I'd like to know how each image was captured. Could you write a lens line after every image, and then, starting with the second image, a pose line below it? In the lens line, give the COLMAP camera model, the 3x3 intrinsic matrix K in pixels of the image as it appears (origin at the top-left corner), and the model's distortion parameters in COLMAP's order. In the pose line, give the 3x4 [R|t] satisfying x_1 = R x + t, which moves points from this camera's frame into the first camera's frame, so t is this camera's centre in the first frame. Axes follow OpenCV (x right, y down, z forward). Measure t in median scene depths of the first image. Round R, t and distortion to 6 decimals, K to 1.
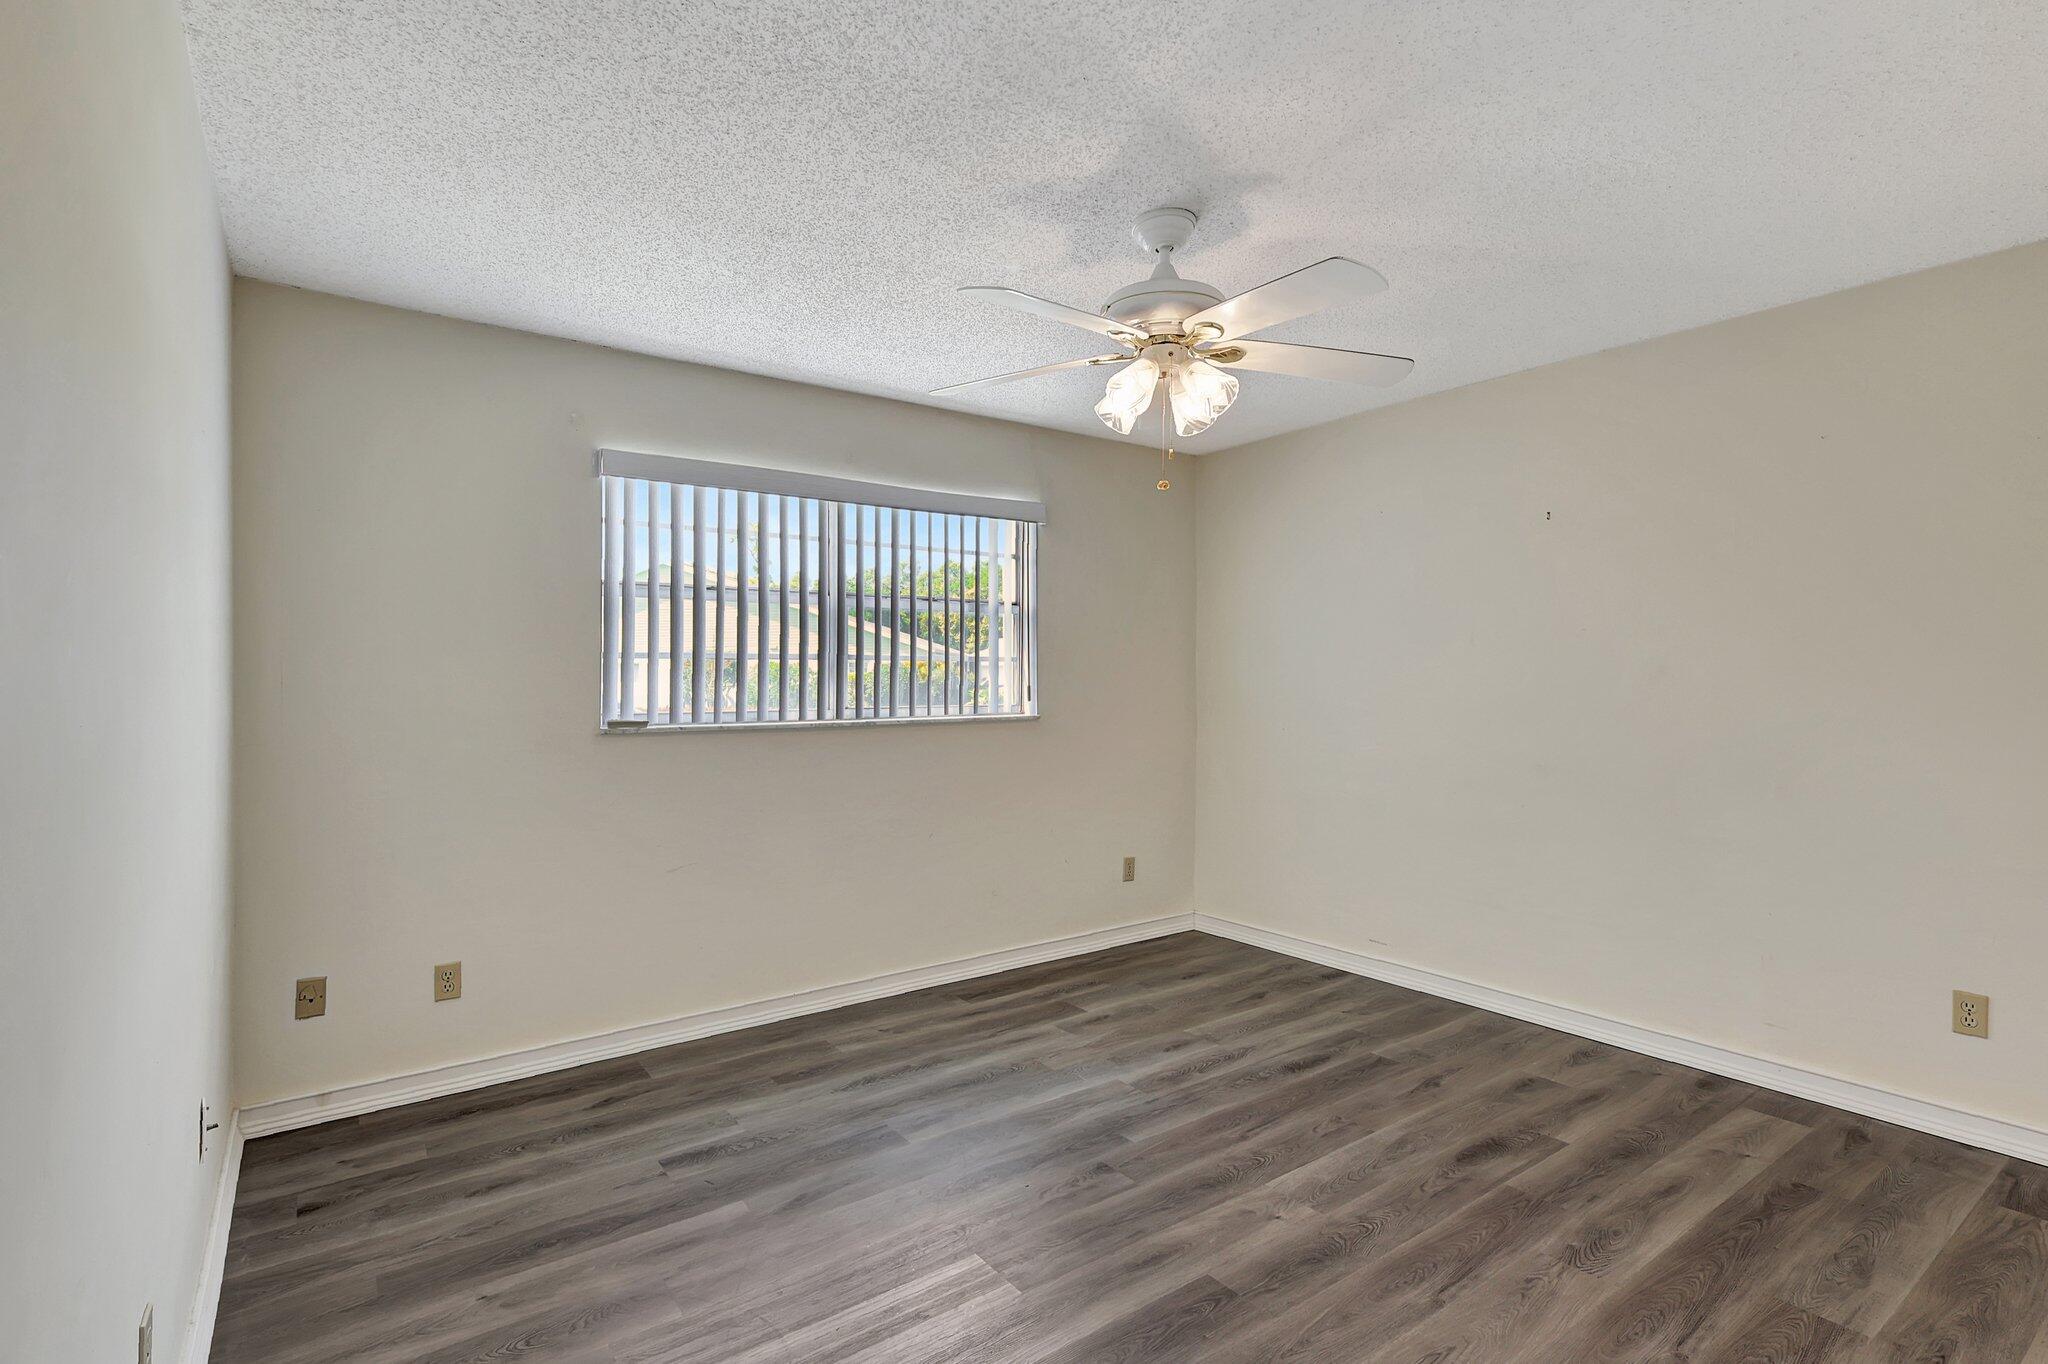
lens RADIAL K [[974.4, 0, 1021.2], [0, 974.4, 677.7], [0, 0, 1]] dist [-0.002695, -0.000758]
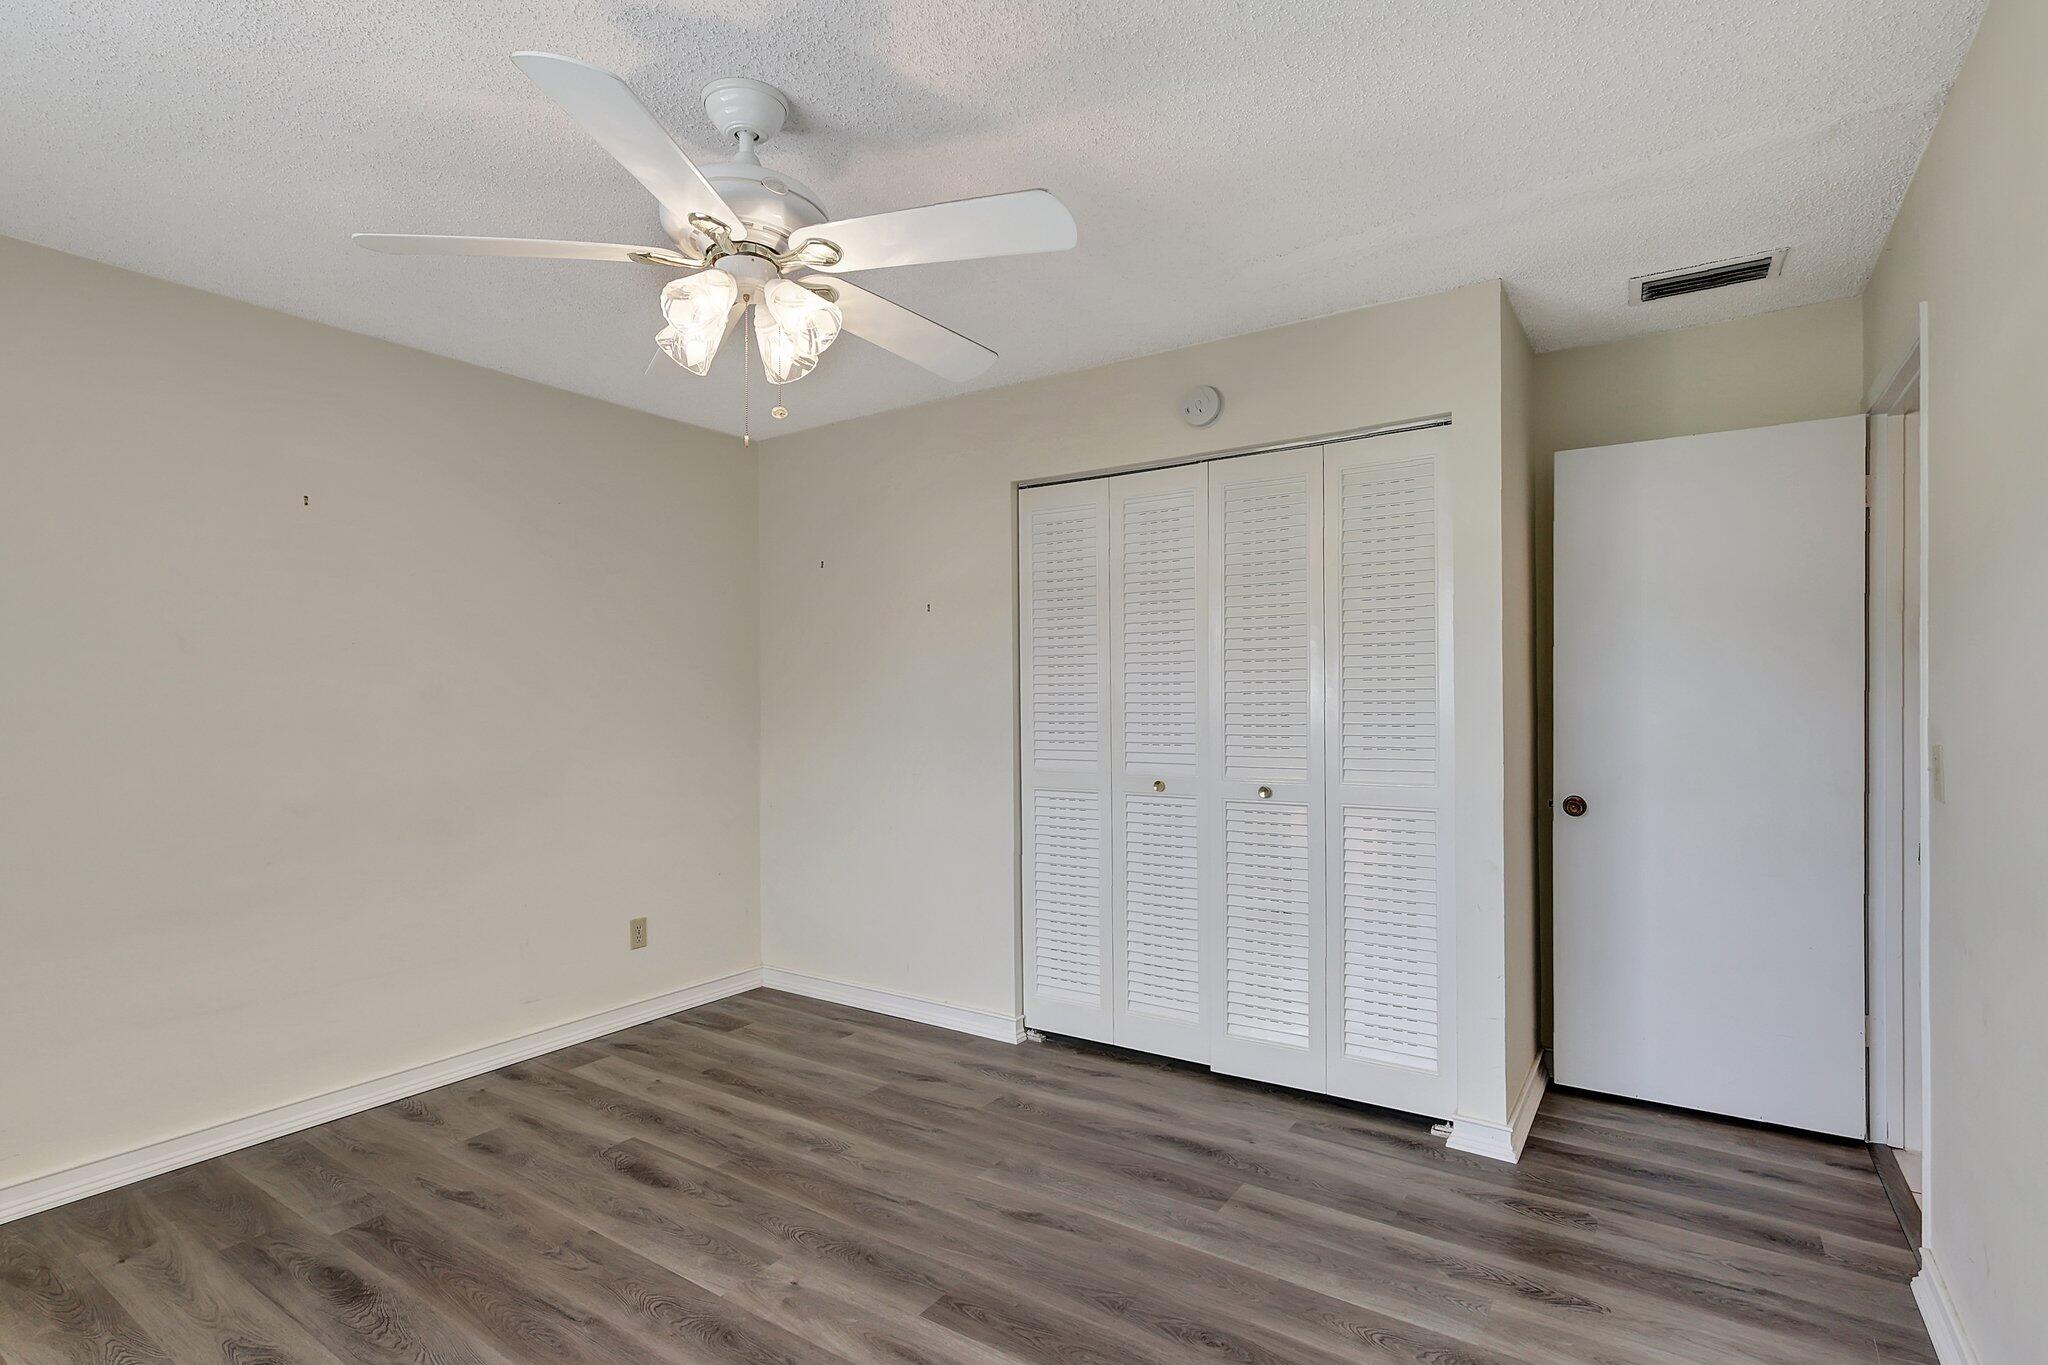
lens RADIAL K [[974.4, 0, 1026.2], [0, 974.4, 689.5], [0, 0, 1]] dist [-0.002695, -0.000758]
pose [[-0.337621, 0.009595, 0.941233, -0.593004], [0.000610, 0.999950, -0.009975, -0.005054], [-0.941282, -0.002794, -0.337610, 0.942131]]
